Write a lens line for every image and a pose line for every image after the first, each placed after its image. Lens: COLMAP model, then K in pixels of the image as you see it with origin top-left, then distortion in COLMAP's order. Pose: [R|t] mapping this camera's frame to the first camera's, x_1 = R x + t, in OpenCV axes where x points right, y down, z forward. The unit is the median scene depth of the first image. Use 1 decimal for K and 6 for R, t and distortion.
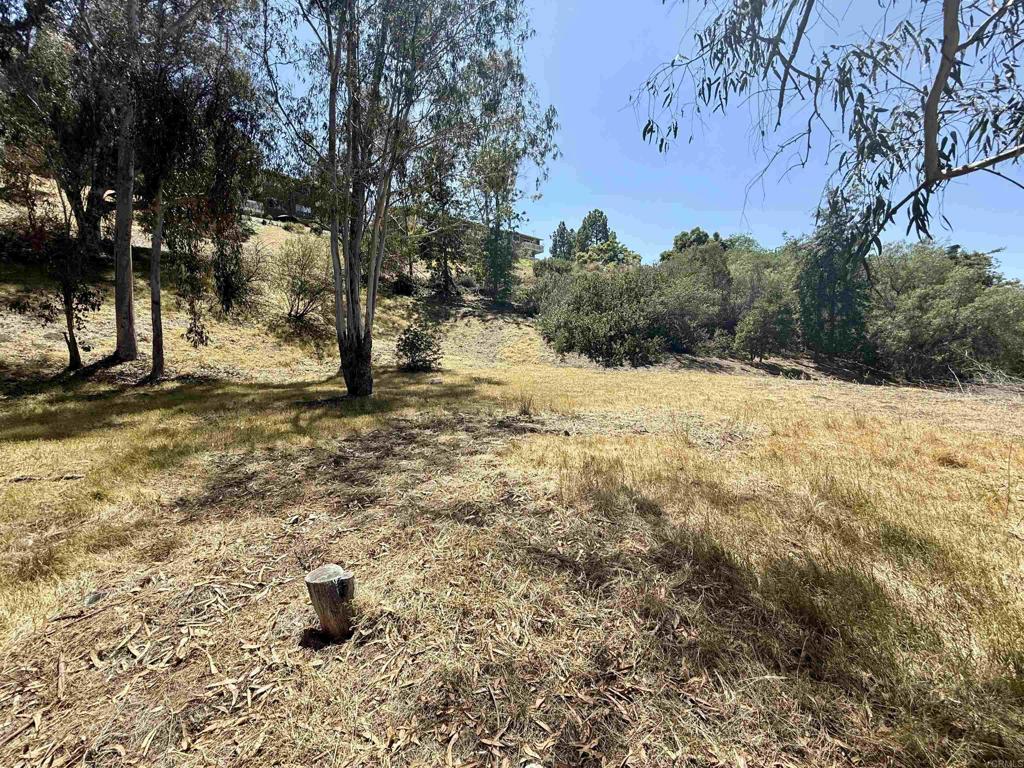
lens RADIAL K [[402.9, 0, 512.0], [0, 402.9, 384.0], [0, 0, 1]] dist [-0.002199, -0.000391]
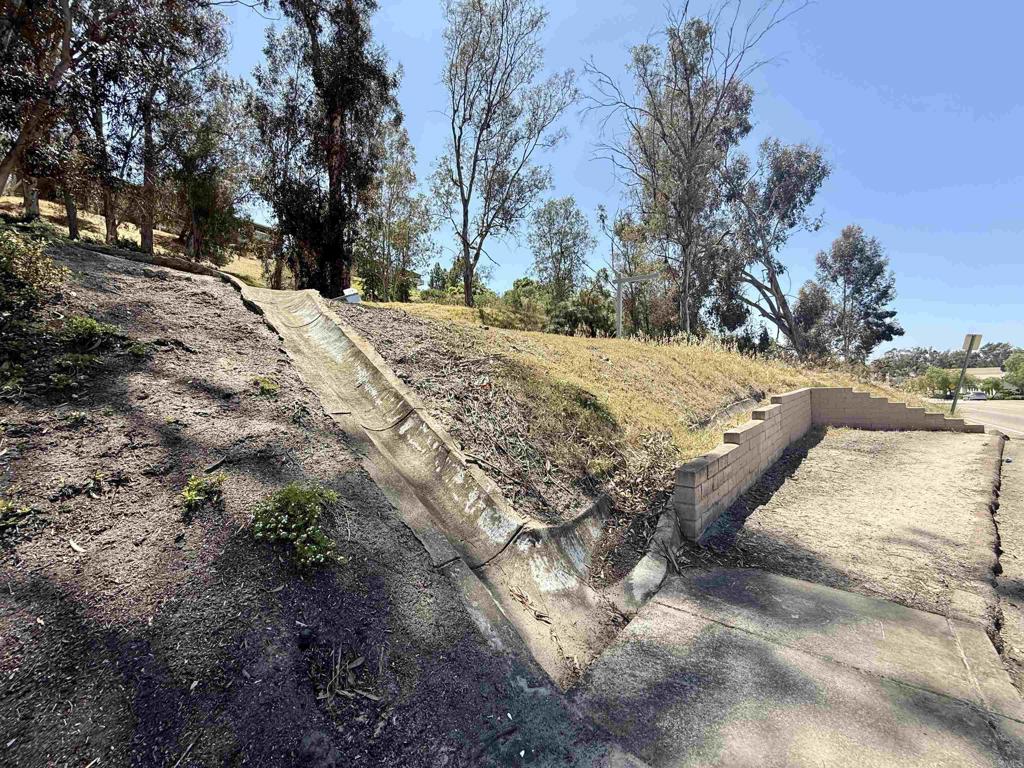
lens RADIAL K [[402.9, 0, 512.0], [0, 402.9, 384.0], [0, 0, 1]] dist [-0.002199, -0.000391]
pose [[0.952182, -0.002240, 0.305522, -0.049886], [0.026476, 0.996817, -0.075205, 0.101298], [-0.304381, 0.079698, 0.949211, -0.308295]]
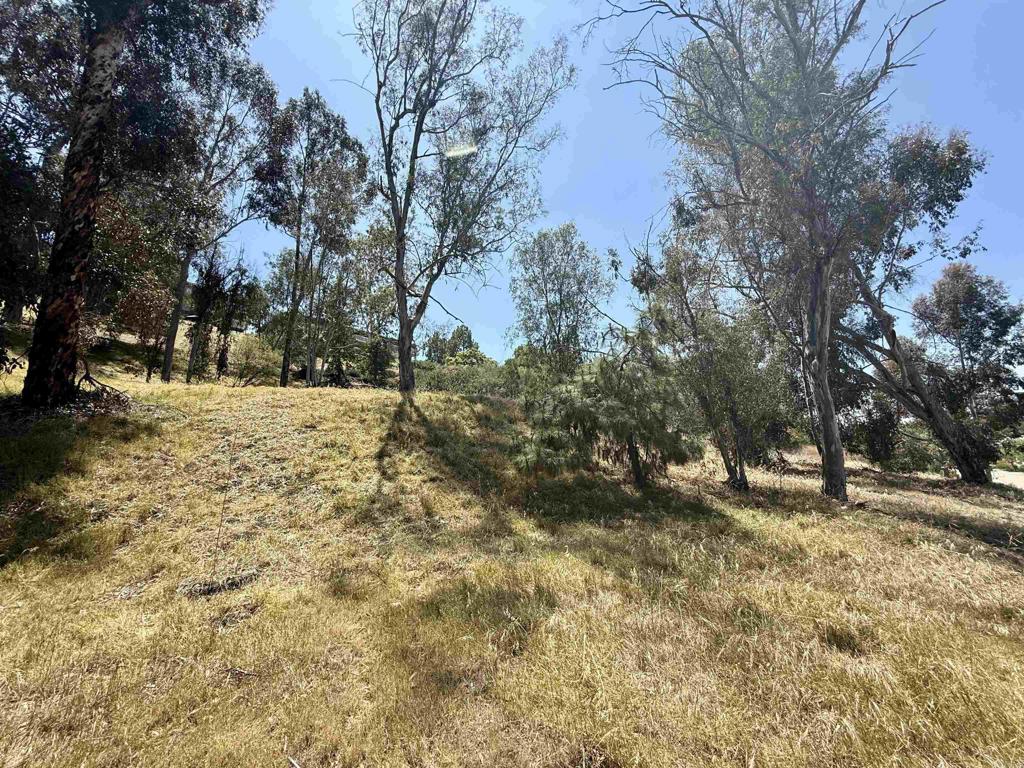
lens RADIAL K [[402.9, 0, 512.0], [0, 402.9, 384.0], [0, 0, 1]] dist [-0.002199, -0.000391]
pose [[0.959162, 0.027484, 0.281519, 0.008797], [0.042495, 0.969971, -0.239478, 0.060833], [-0.279647, 0.241661, 0.929192, -0.191352]]
